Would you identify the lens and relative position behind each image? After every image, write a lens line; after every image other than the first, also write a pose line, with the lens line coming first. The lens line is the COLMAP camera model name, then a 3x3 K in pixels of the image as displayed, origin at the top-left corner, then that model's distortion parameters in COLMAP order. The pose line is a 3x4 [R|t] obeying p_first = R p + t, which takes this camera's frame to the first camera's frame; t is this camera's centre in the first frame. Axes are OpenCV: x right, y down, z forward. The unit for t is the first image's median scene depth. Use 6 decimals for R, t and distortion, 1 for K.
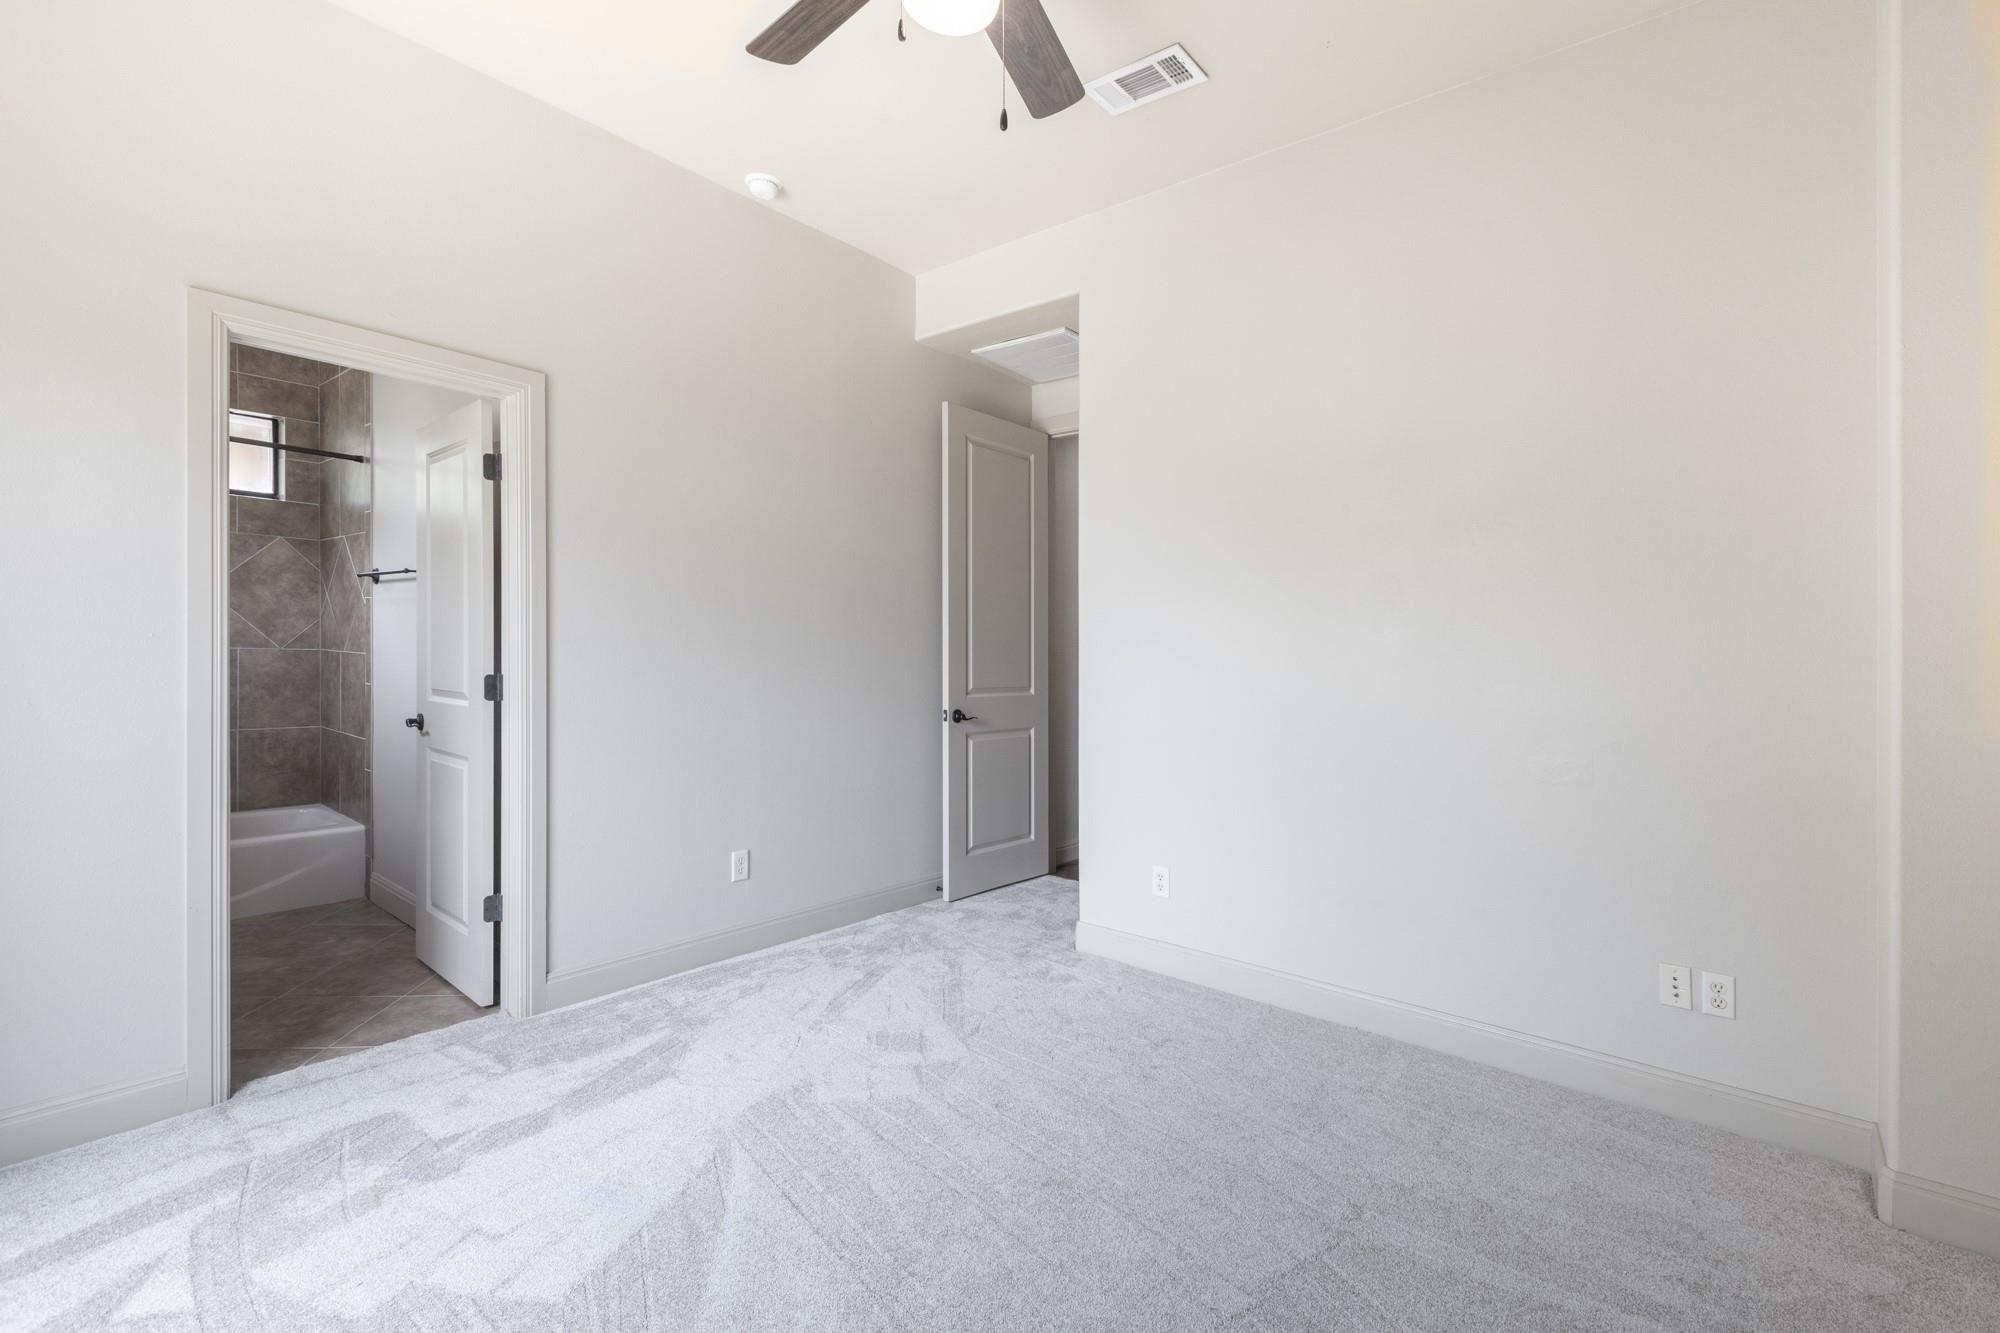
lens RADIAL K [[917.3, 0, 1009.6], [0, 917.3, 657.2], [0, 0, 1]] dist [0.000411, -0.001795]
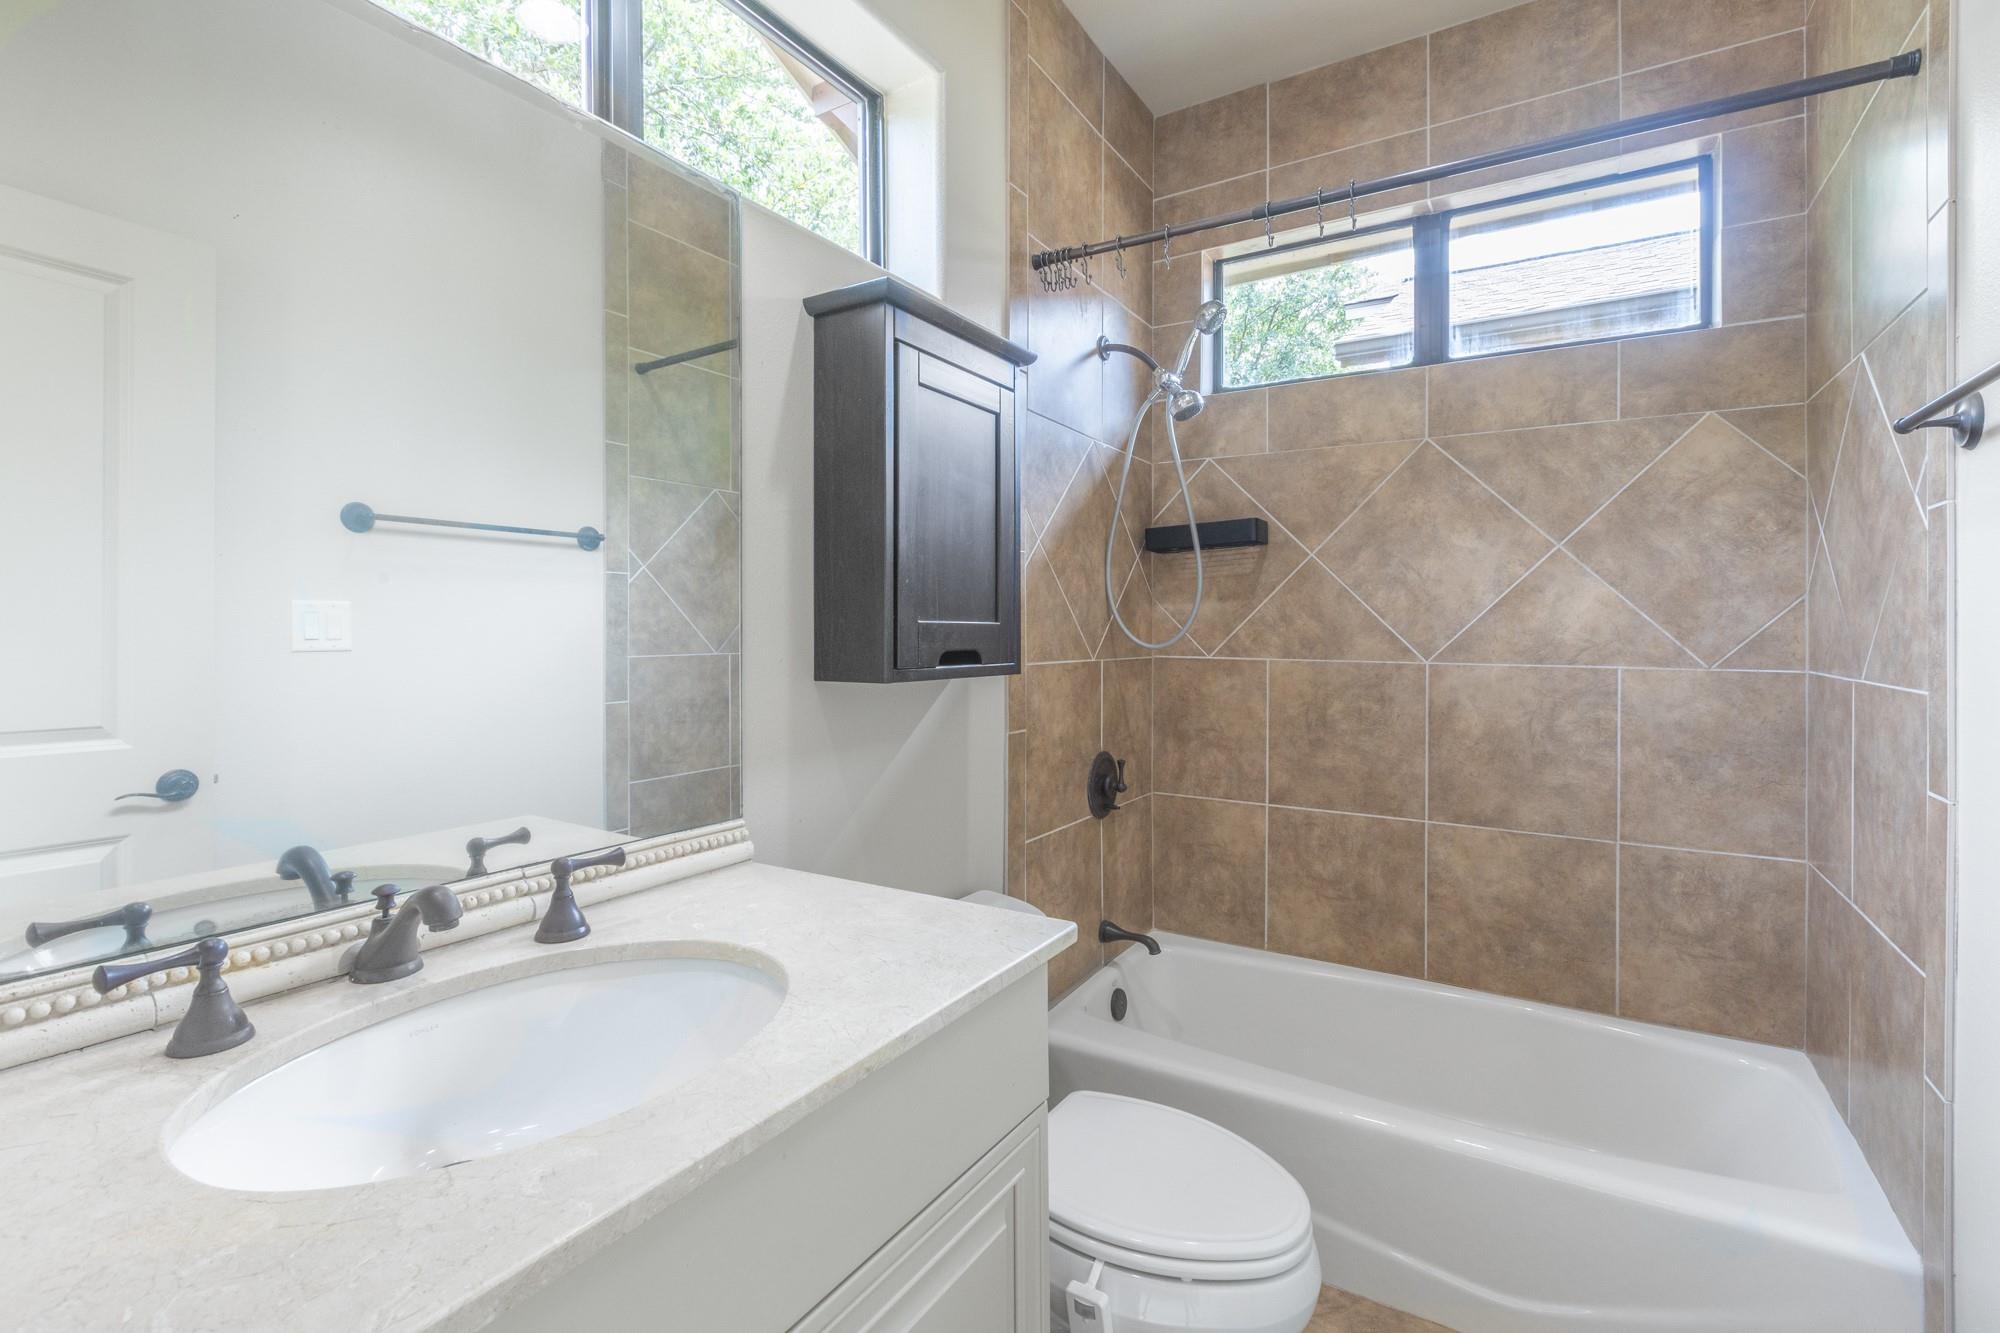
lens RADIAL K [[917.3, 0, 1016.2], [0, 917.3, 654.9], [0, 0, 1]] dist [0.000411, -0.001795]
pose [[0.159041, -0.000391, -0.987272, -0.419178], [-0.004871, 0.999987, -0.001181, -0.013964], [0.987260, 0.004997, 0.159037, 0.607550]]
